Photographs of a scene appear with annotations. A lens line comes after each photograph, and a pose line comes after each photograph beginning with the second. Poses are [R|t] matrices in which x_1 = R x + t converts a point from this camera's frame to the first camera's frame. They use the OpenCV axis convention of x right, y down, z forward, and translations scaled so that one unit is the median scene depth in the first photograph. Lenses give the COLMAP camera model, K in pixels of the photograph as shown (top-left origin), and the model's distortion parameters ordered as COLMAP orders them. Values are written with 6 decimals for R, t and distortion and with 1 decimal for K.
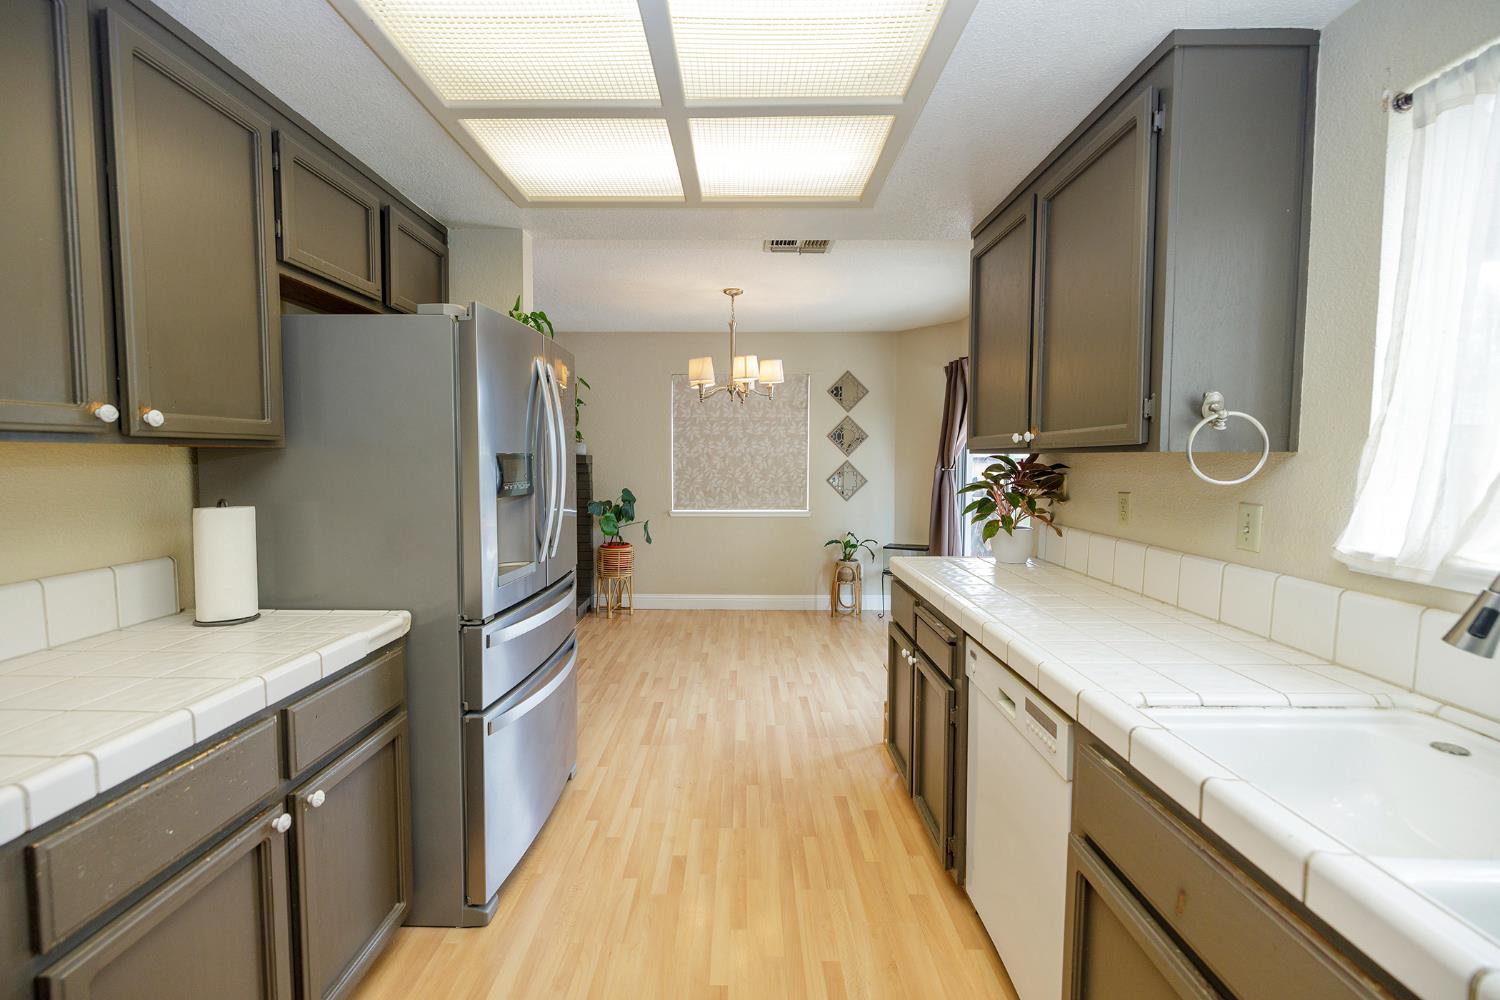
lens RADIAL K [[626.5, 0, 742.3], [0, 626.5, 494.3], [0, 0, 1]] dist [-0.000882, -0.000402]
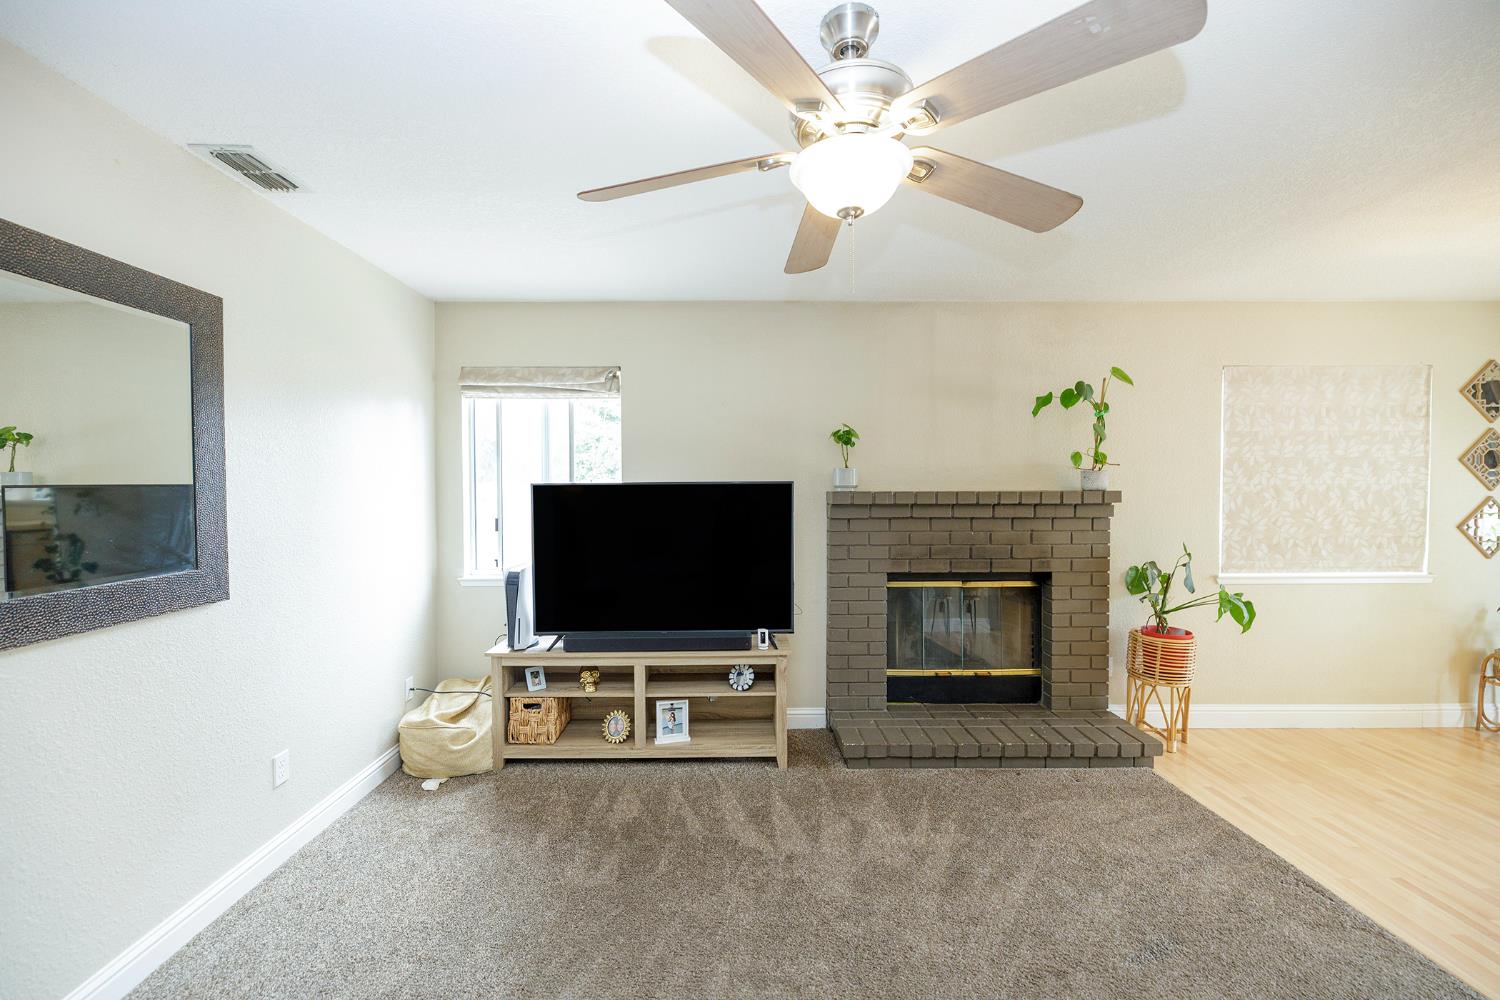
lens RADIAL K [[626.5, 0, 742.3], [0, 626.5, 494.3], [0, 0, 1]] dist [-0.000882, -0.000402]
pose [[0.999878, -0.004882, 0.014847, -0.627332], [0.005567, 0.998905, -0.046456, -0.030262], [-0.014604, 0.046533, 0.998810, 0.365253]]
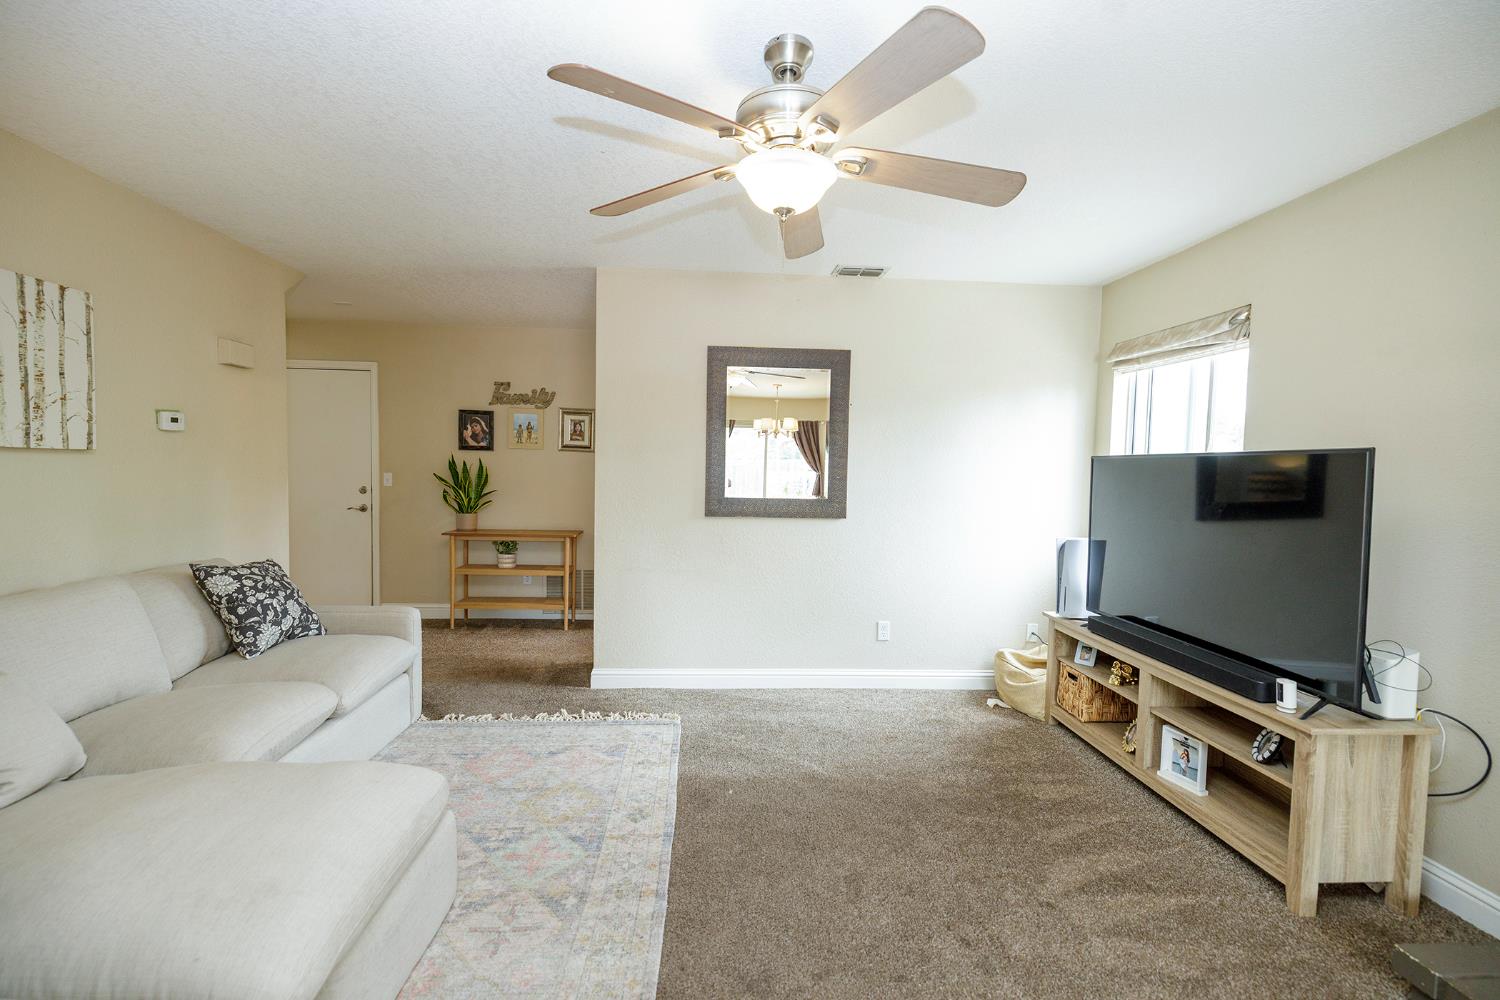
lens RADIAL K [[627.8, 0, 735.8], [0, 627.8, 496.7], [0, 0, 1]] dist [0.000902, -0.000364]
pose [[0.055128, 0.048156, -0.997317, -0.262339], [-0.084370, 0.995489, 0.043404, -0.029167], [0.994908, 0.081751, 0.058943, 0.589554]]
